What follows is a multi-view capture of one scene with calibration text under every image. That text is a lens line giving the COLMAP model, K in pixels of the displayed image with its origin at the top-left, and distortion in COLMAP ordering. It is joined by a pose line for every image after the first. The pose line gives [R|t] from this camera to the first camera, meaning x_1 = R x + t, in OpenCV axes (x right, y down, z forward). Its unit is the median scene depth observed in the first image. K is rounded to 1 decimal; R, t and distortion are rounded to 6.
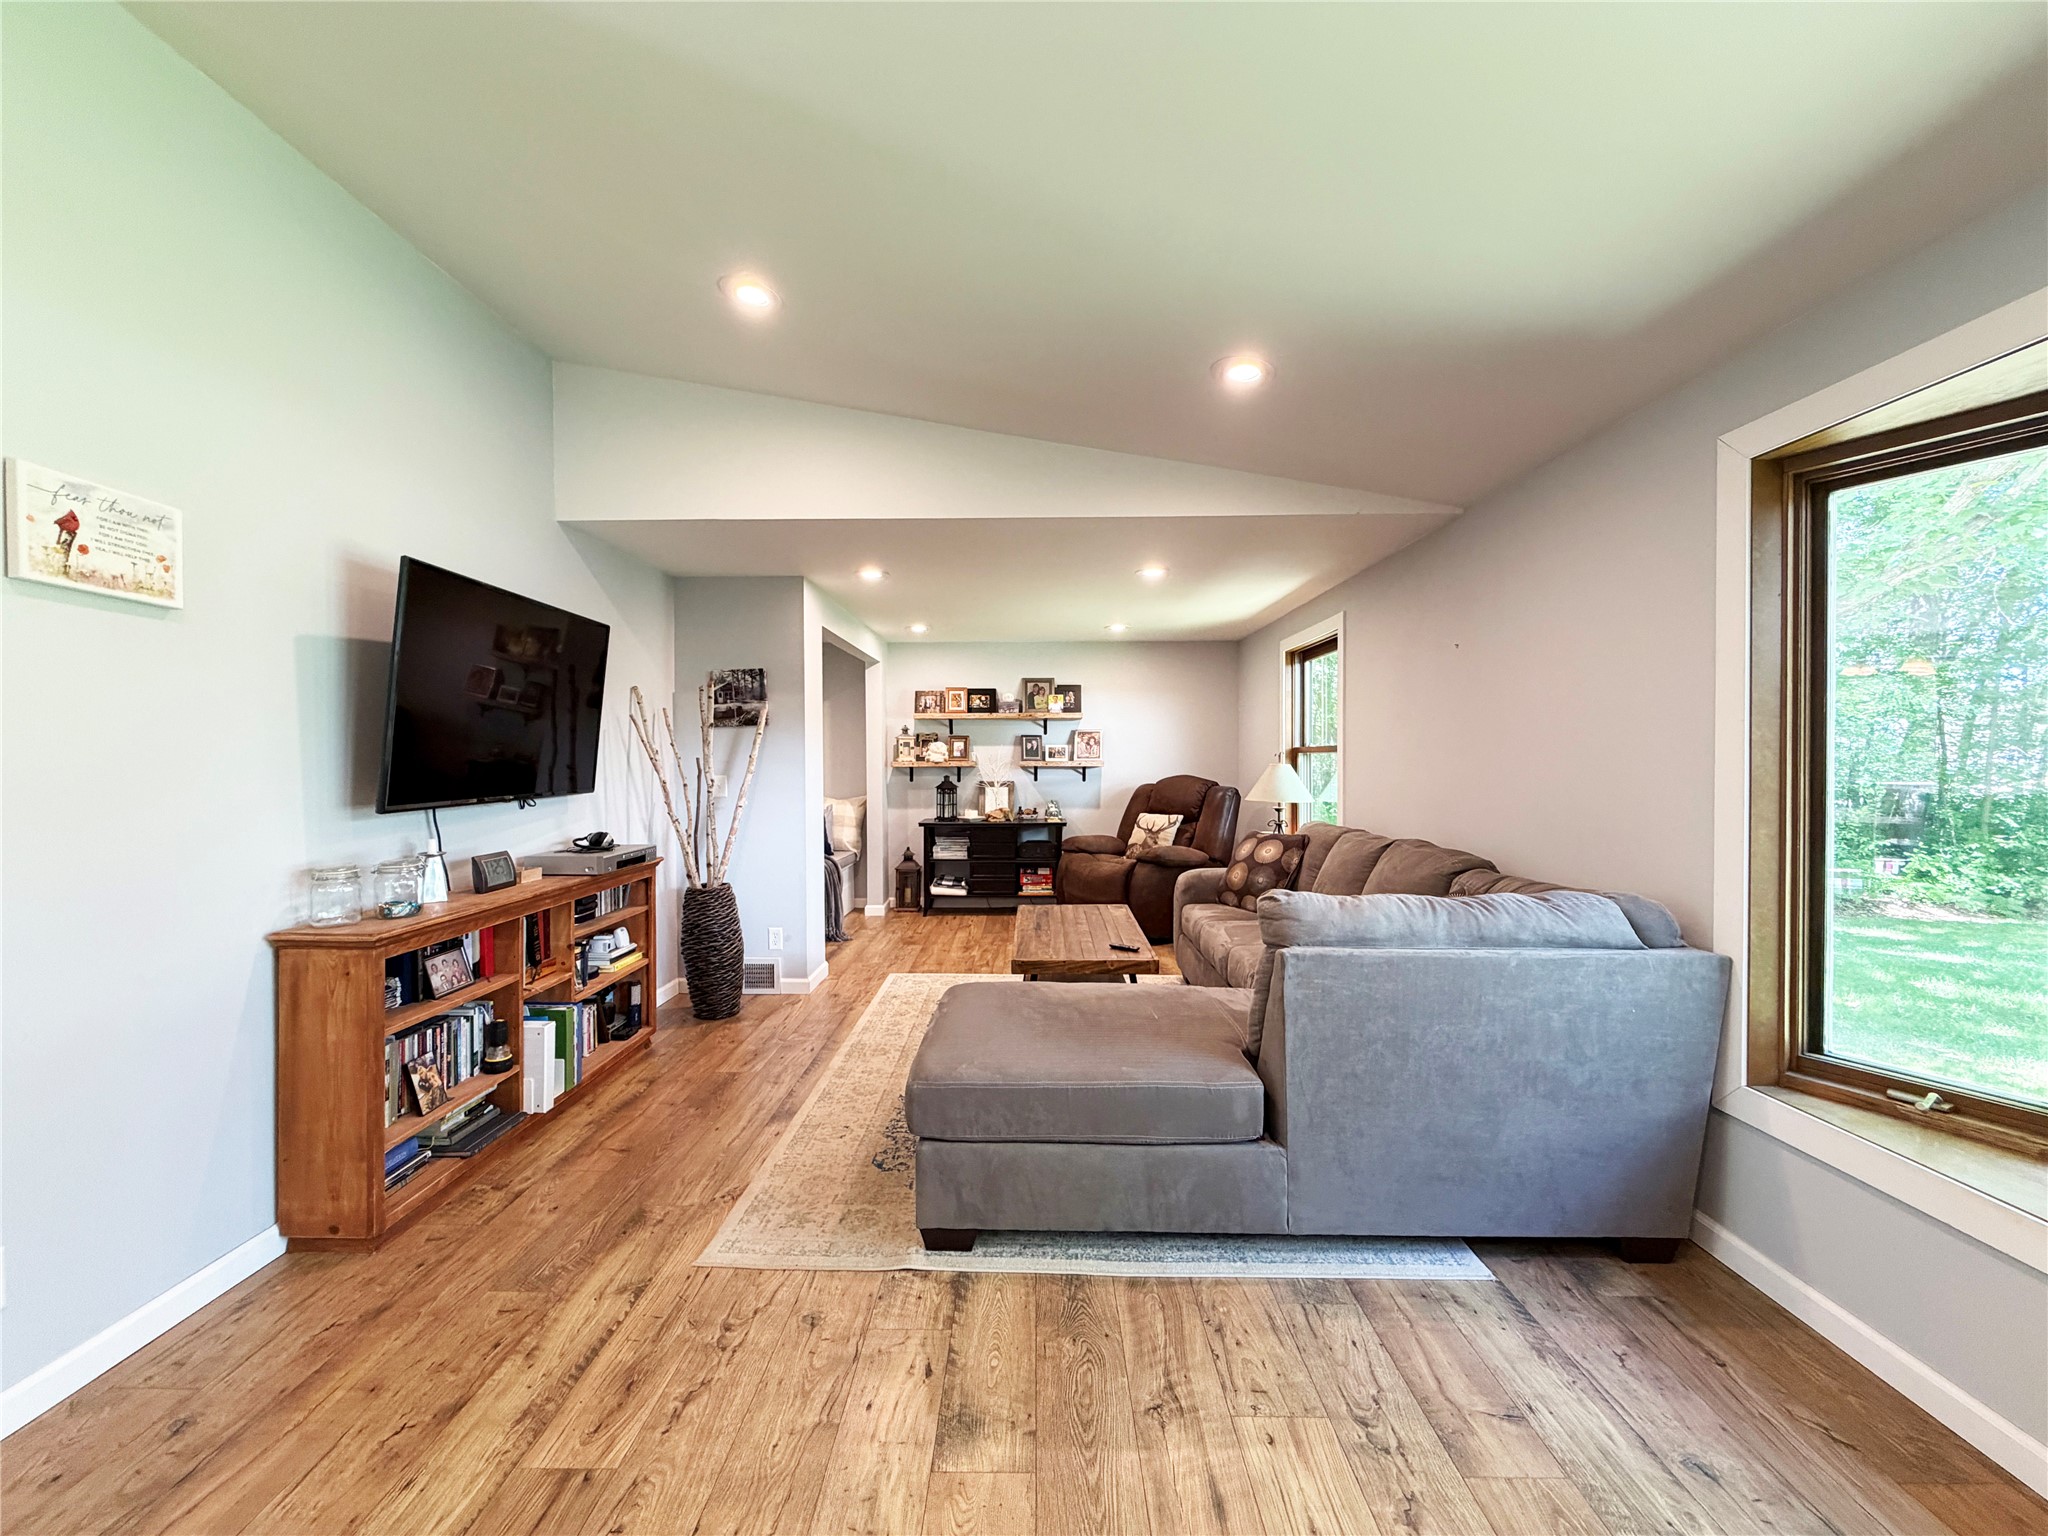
lens RADIAL K [[818.3, 0, 1021.4], [0, 818.3, 768.9], [0, 0, 1]] dist [-0.000479, 0.000025]
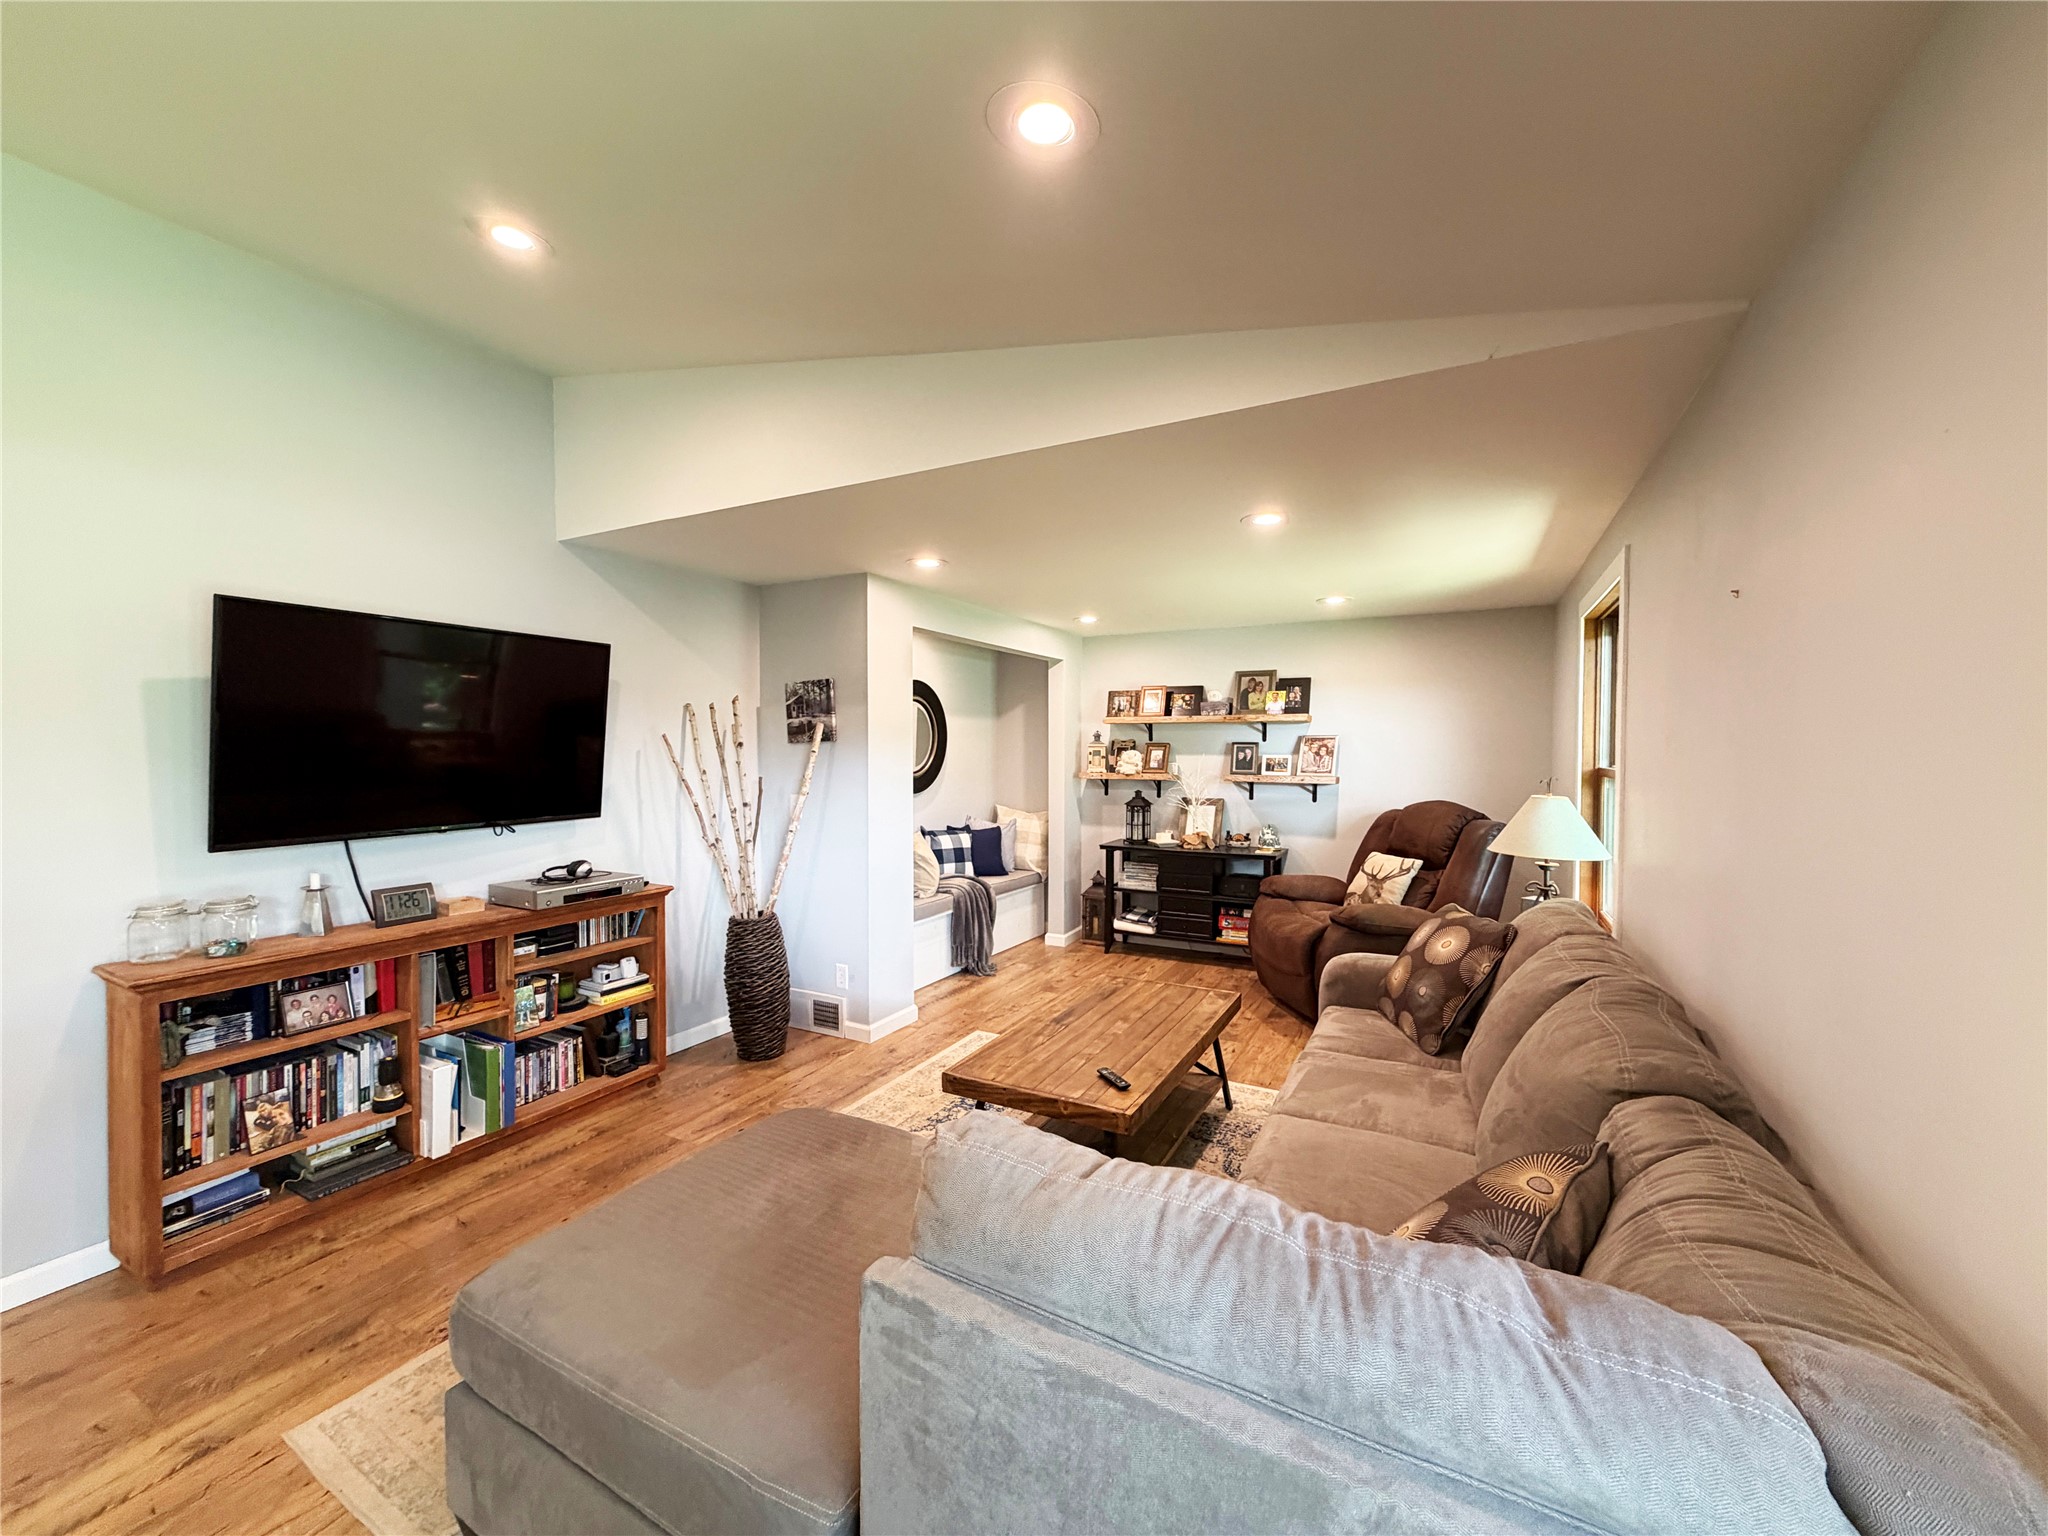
lens RADIAL K [[818.3, 0, 1021.4], [0, 818.3, 768.9], [0, 0, 1]] dist [-0.000479, 0.000025]
pose [[0.887524, 0.016429, -0.460468, 0.292447], [-0.011046, 0.999836, 0.014383, -0.038012], [0.460629, -0.007679, 0.887560, 0.291189]]
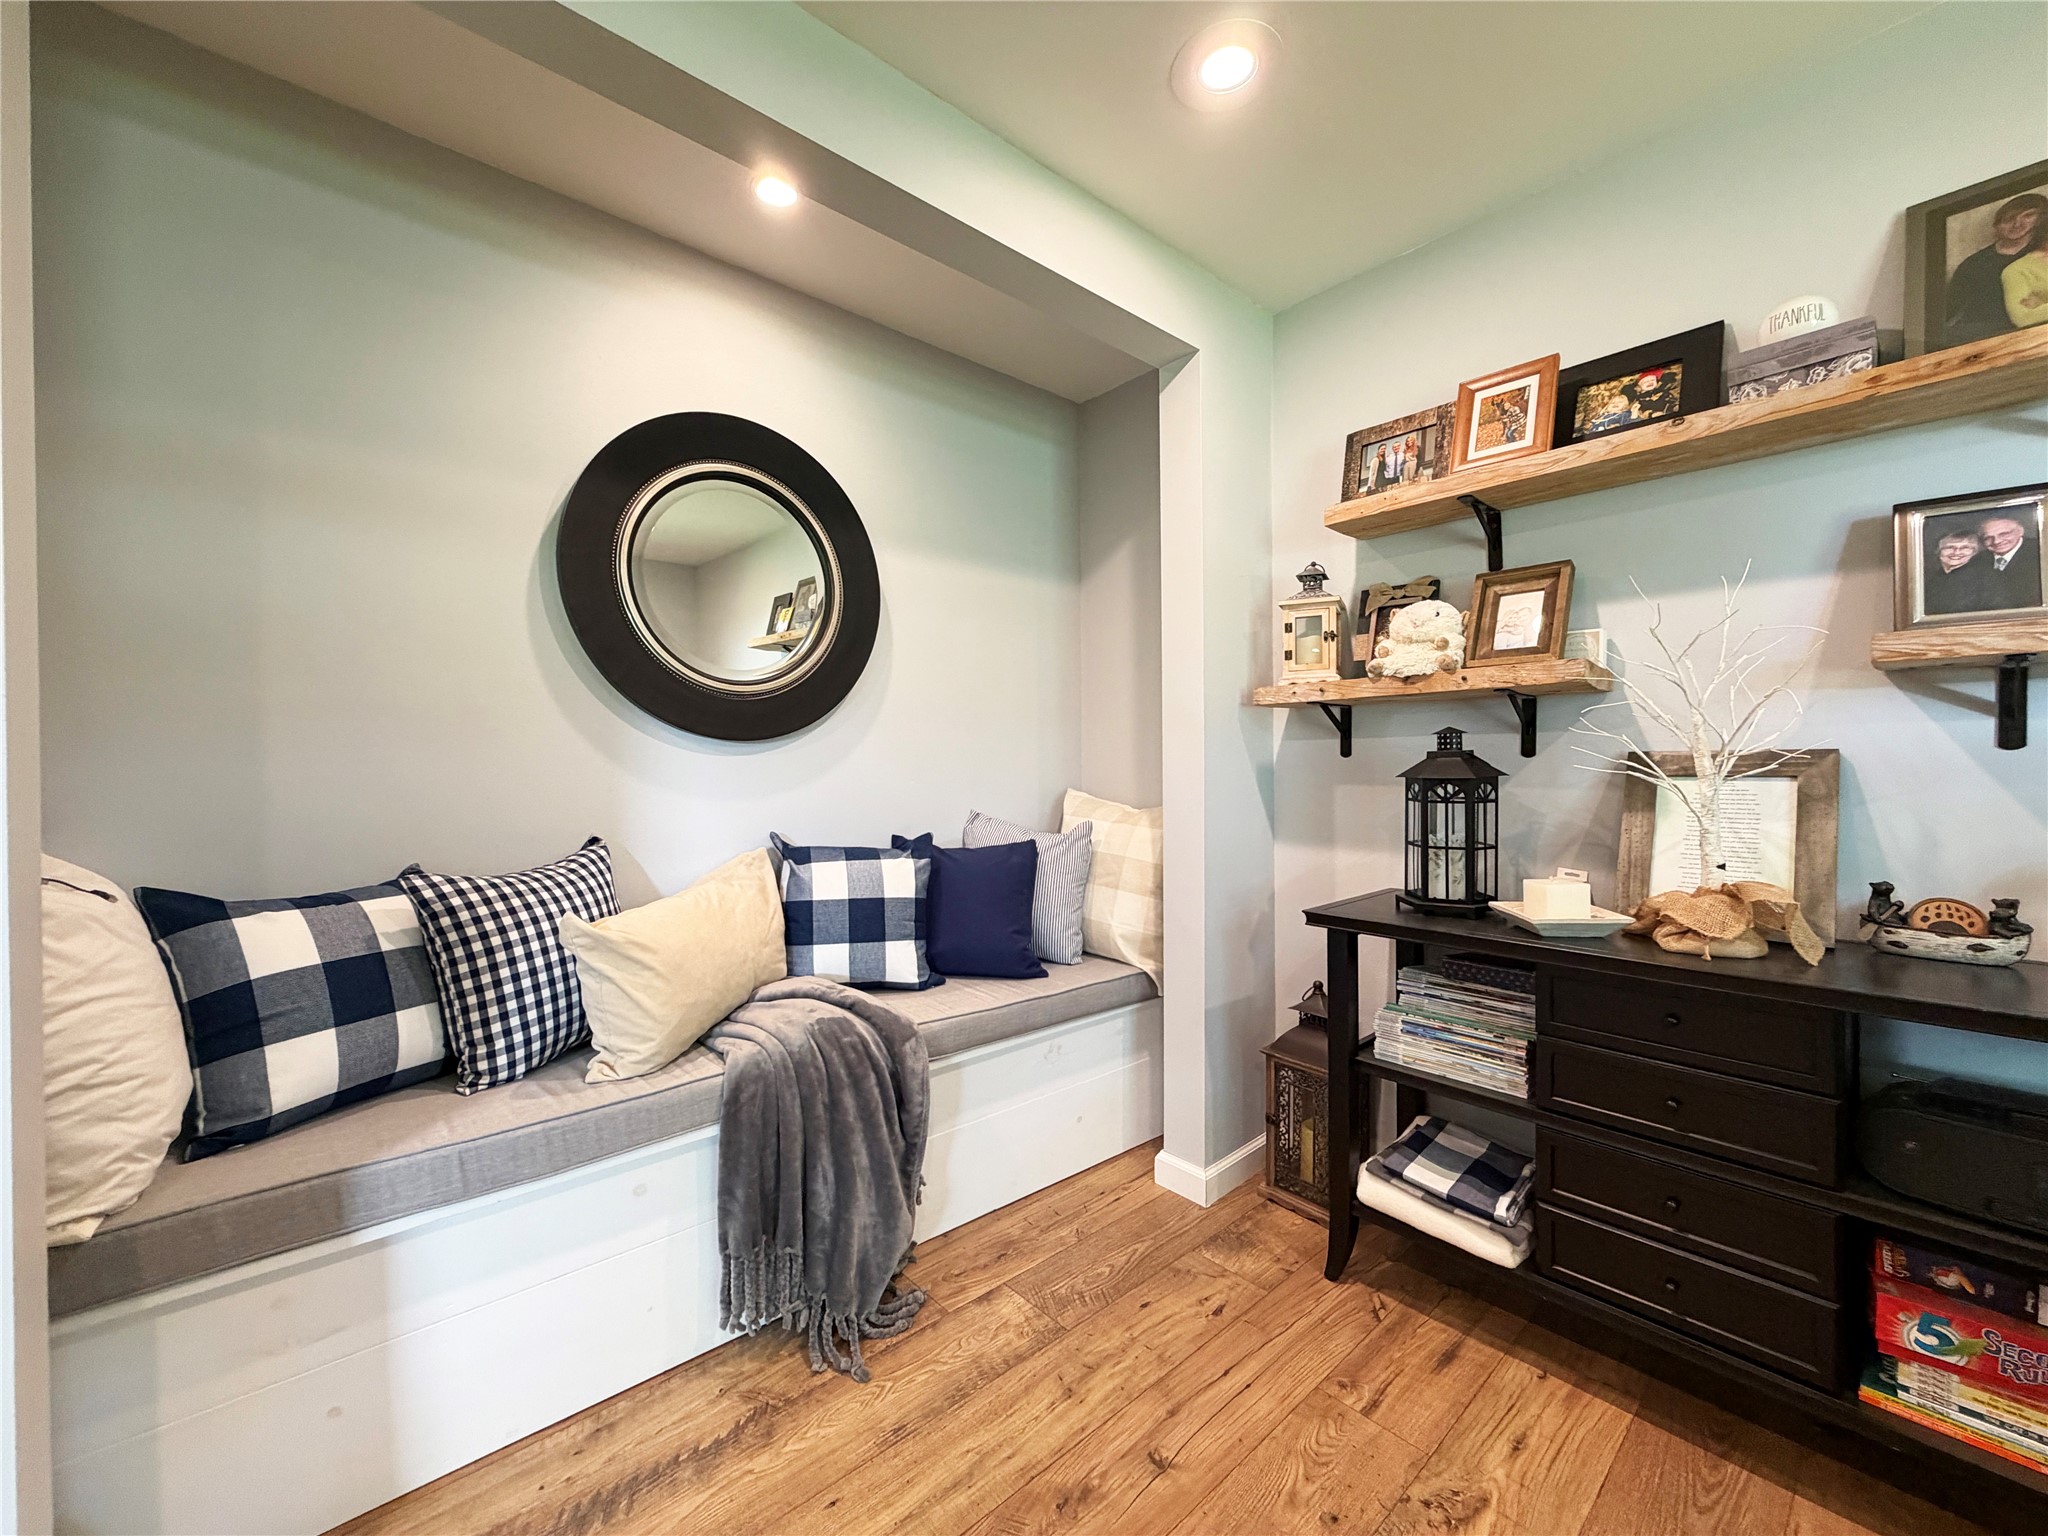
lens RADIAL K [[818.3, 0, 1021.4], [0, 818.3, 768.9], [0, 0, 1]] dist [-0.000479, 0.000025]
pose [[0.672286, 0.004413, -0.740278, 0.006872], [-0.006204, 0.999981, 0.000327, 0.032589], [0.740265, 0.004373, 0.672301, 1.127813]]
